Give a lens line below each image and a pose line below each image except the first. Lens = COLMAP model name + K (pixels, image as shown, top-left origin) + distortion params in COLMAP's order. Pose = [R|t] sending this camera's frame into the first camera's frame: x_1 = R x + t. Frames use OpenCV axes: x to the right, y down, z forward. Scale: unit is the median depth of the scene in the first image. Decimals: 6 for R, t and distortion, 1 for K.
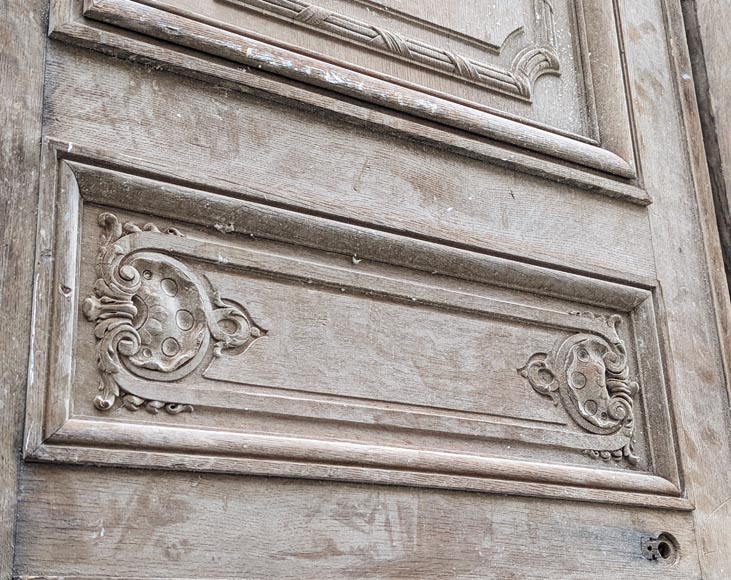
lens RADIAL K [[1116.5, 0, 365.5], [0, 1116.5, 290.0], [0, 0, 1]] dist [-0.044382, -0.094660]
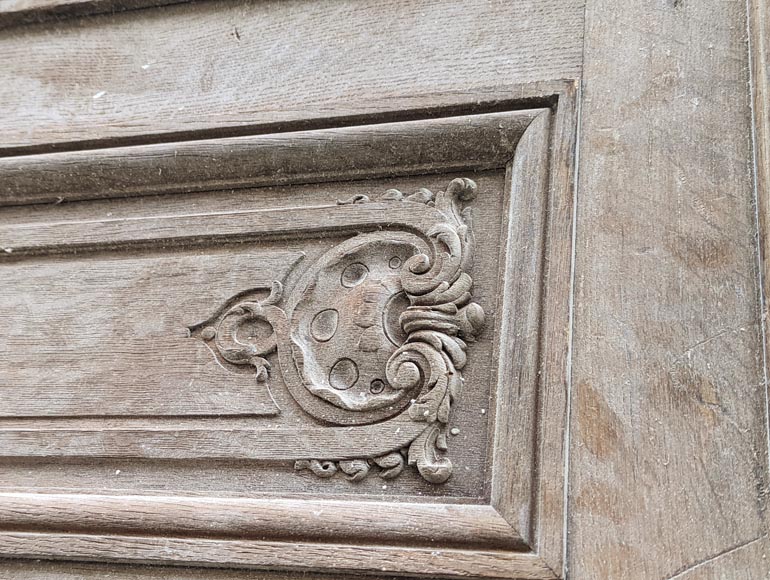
lens RADIAL K [[1133.2, 0, 385.0], [0, 1133.2, 290.0], [0, 0, 1]] dist [0.173059, -0.838501]
pose [[0.634548, -0.248540, -0.731831, 0.594974], [0.143895, 0.968319, -0.204088, 0.177140], [0.759371, 0.024197, 0.650208, 0.707566]]
